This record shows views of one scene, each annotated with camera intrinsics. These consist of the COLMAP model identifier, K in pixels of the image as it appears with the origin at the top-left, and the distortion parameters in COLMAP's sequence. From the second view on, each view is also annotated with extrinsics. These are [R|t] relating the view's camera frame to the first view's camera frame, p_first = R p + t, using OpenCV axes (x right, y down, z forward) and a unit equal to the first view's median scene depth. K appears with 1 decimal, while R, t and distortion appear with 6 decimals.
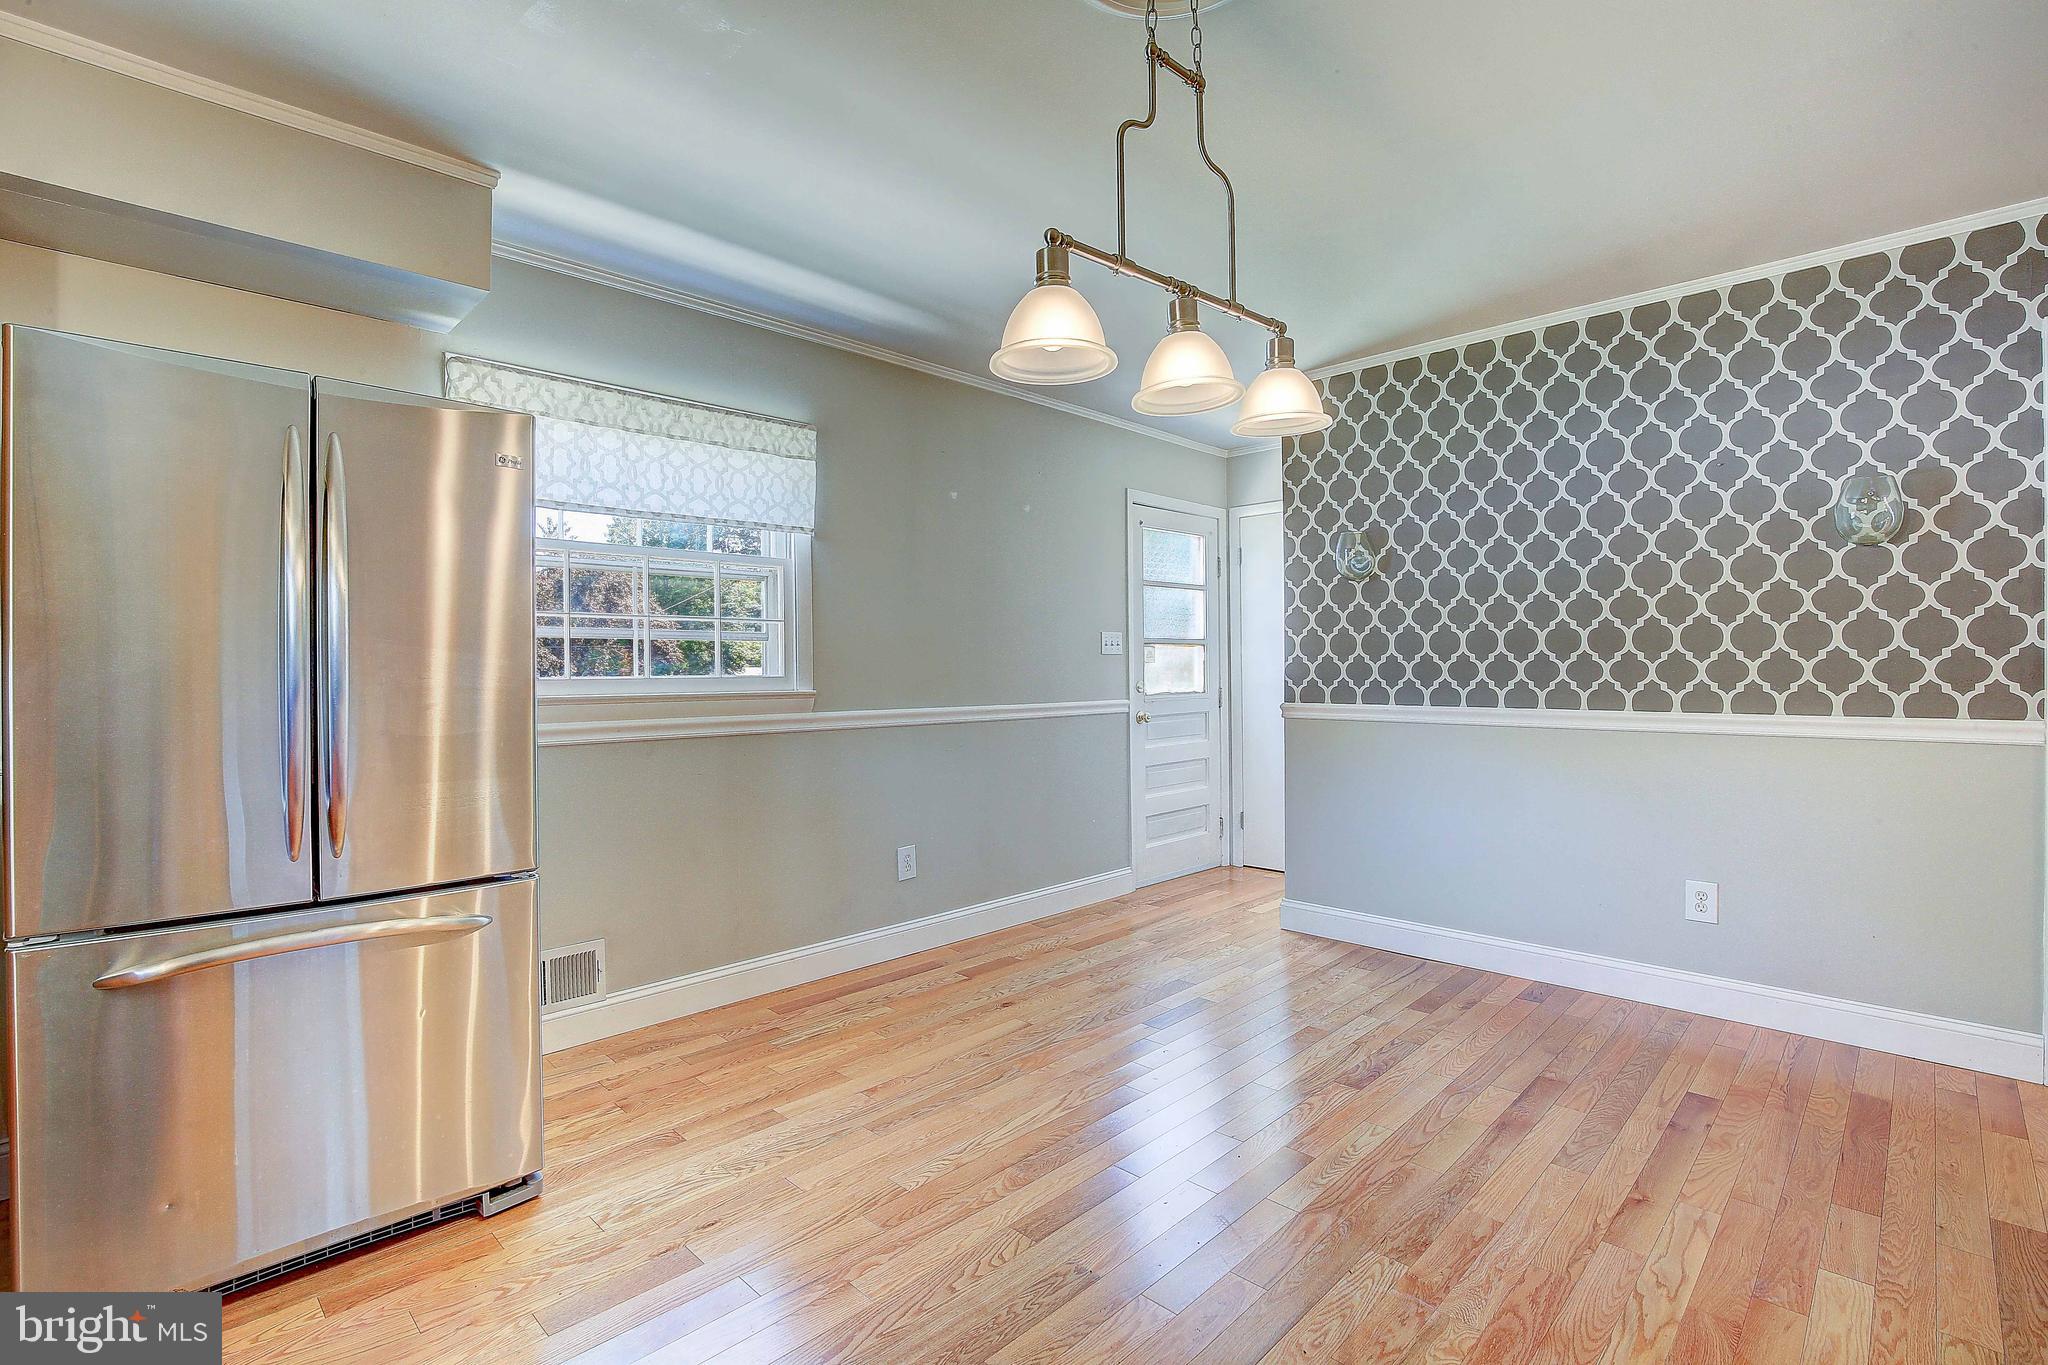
lens RADIAL K [[942.5, 0, 1006.1], [0, 942.5, 674.6], [0, 0, 1]] dist [-0.038156, 0.009545]
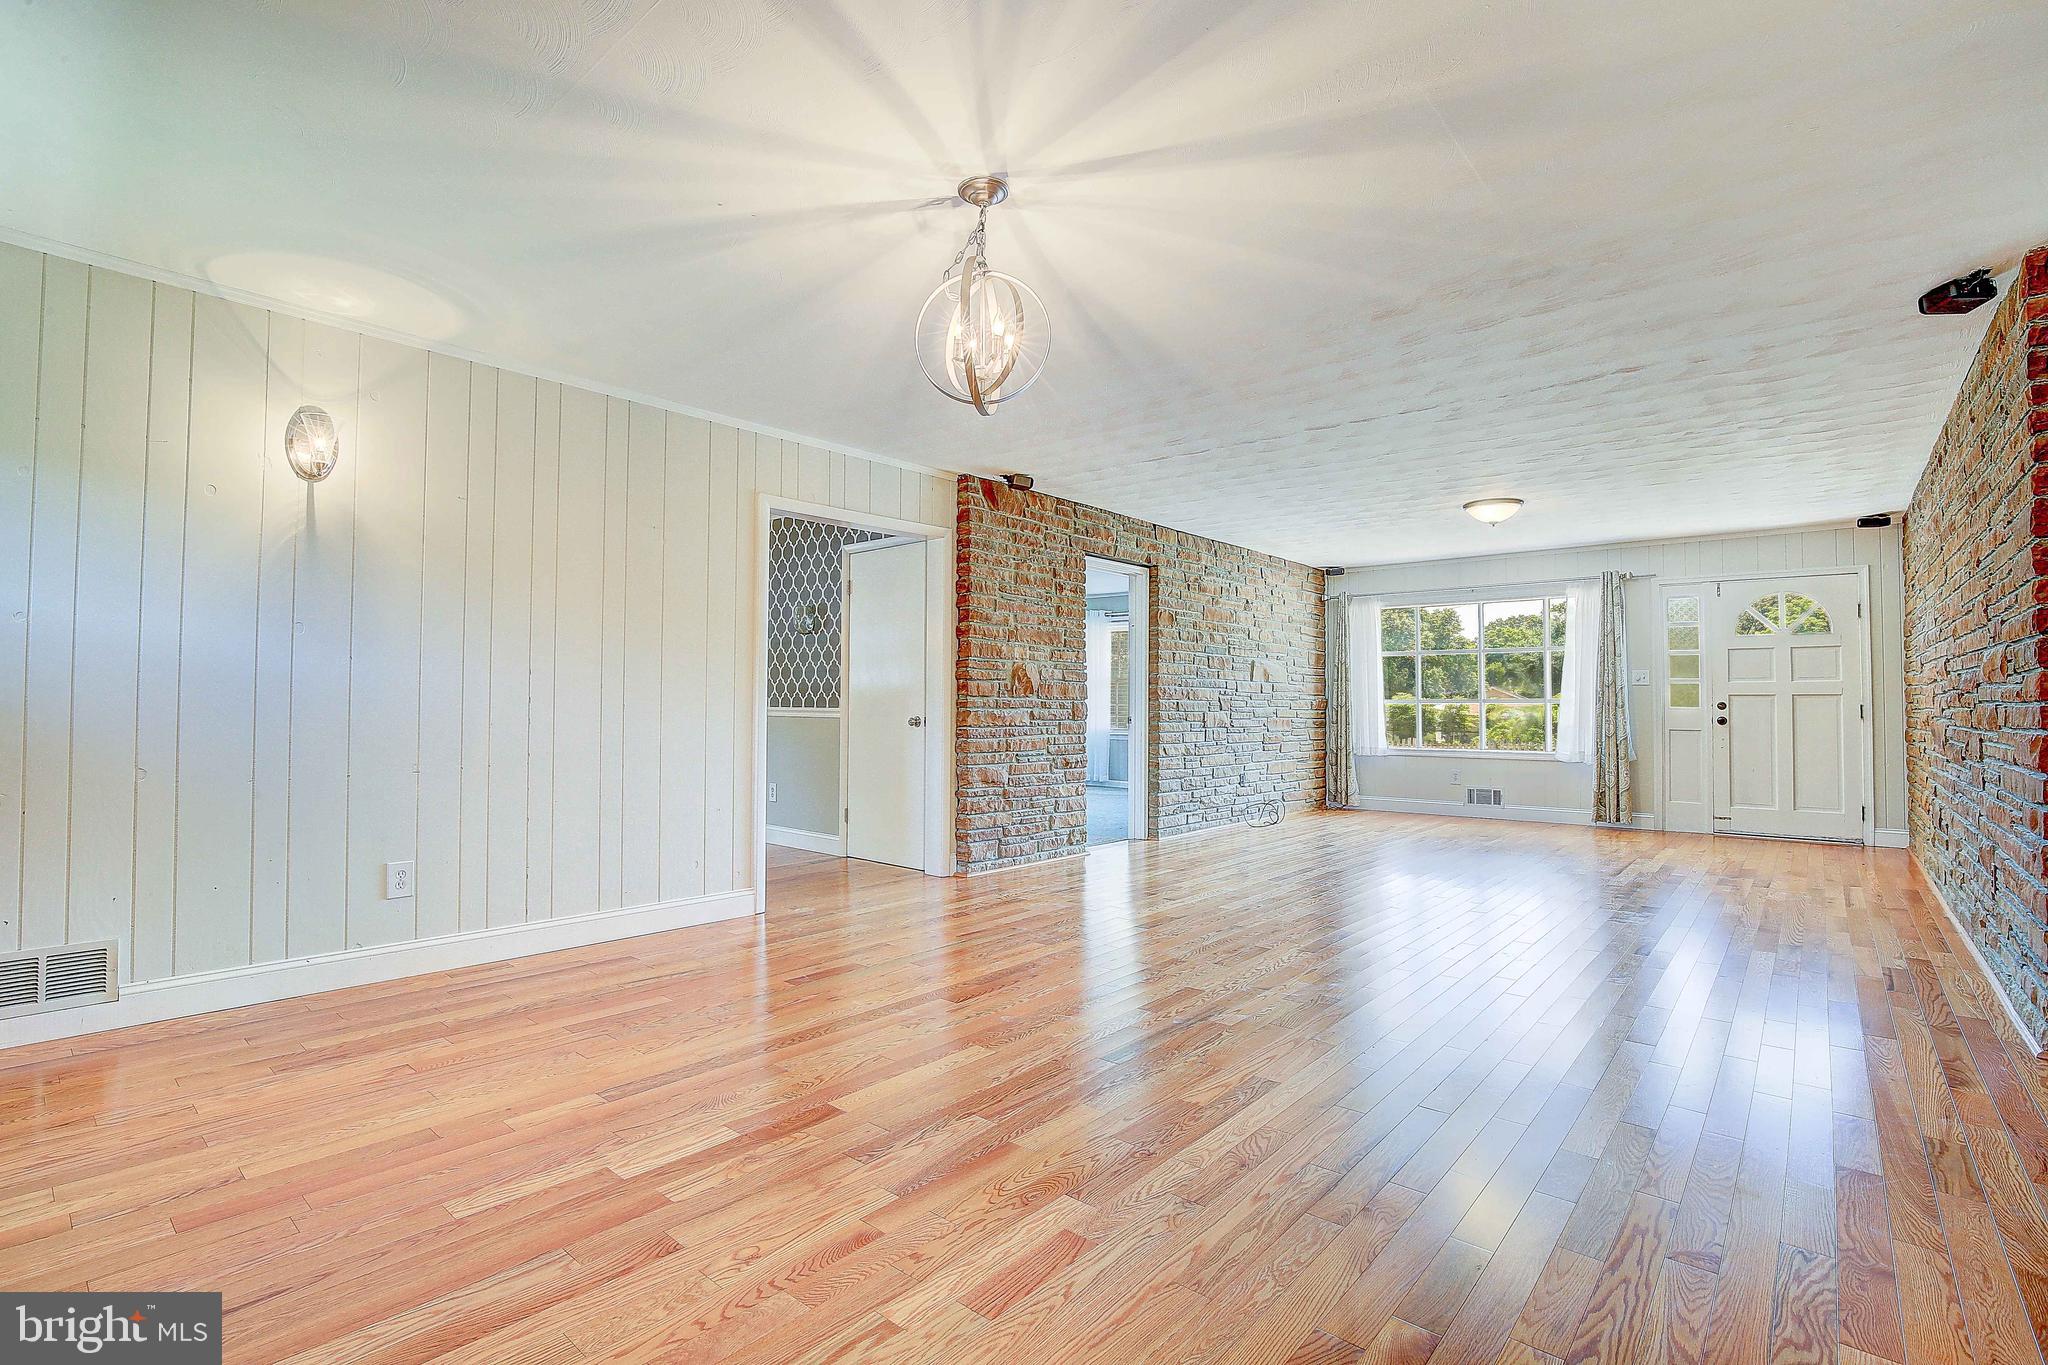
lens RADIAL K [[942.5, 0, 1006.1], [0, 942.5, 674.6], [0, 0, 1]] dist [-0.038156, 0.009545]
pose [[0.997960, 0.011741, 0.062753, 1.111642], [-0.009500, 0.999311, -0.035888, 0.037582], [-0.063131, 0.035218, 0.997384, -1.236034]]
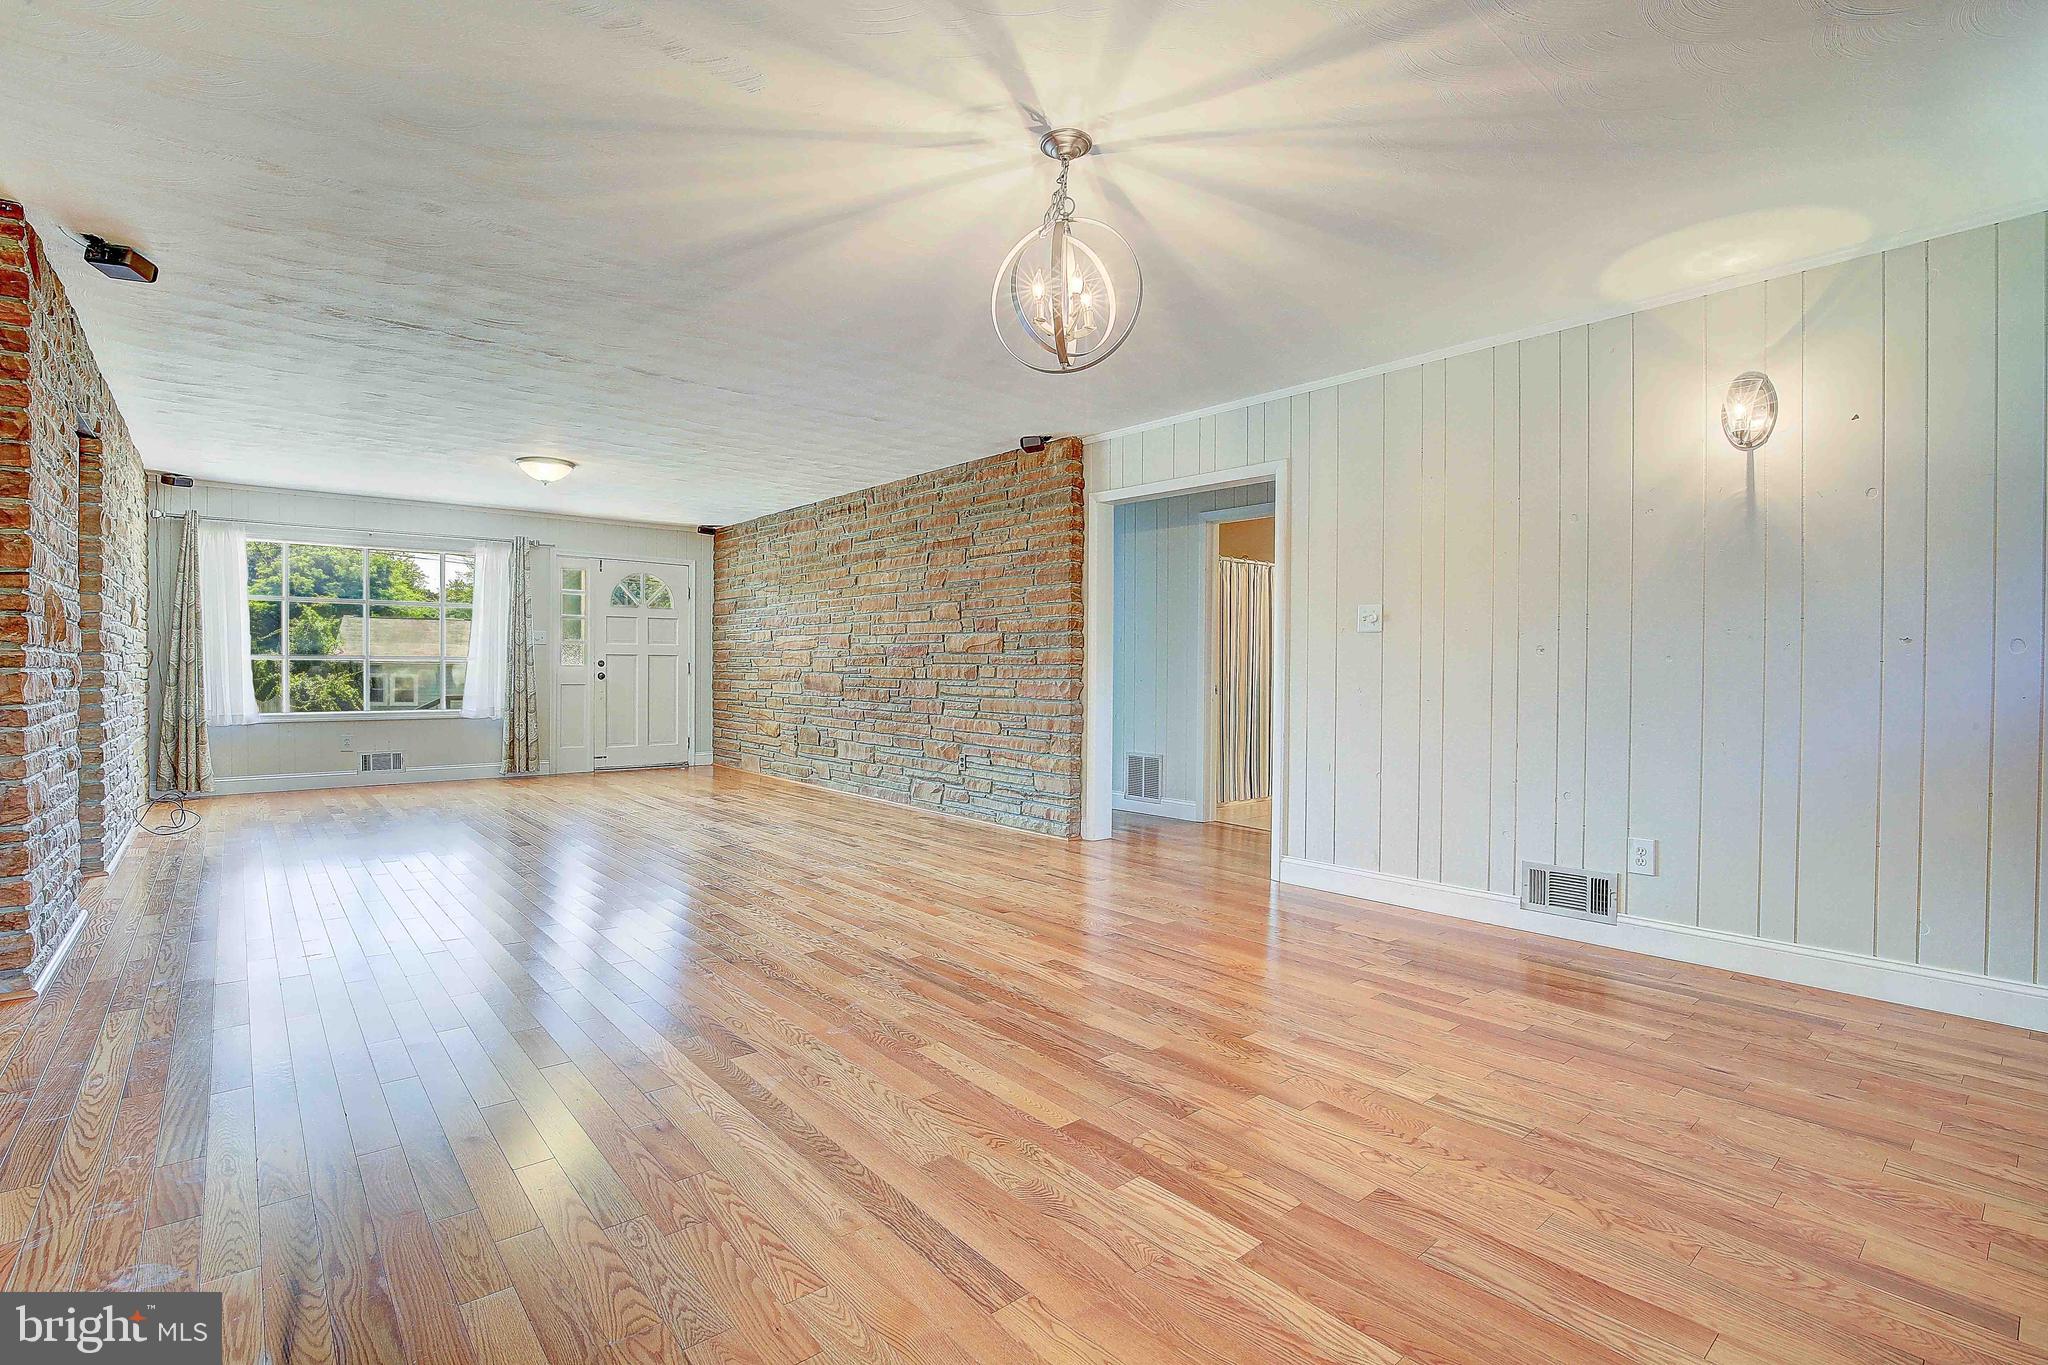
lens RADIAL K [[942.5, 0, 1006.1], [0, 942.5, 674.6], [0, 0, 1]] dist [-0.038156, 0.009545]
pose [[0.087177, -0.002167, 0.996191, 0.360796], [-0.003120, 0.999992, 0.002448, 0.038165], [-0.996188, -0.003321, 0.087169, -0.478918]]
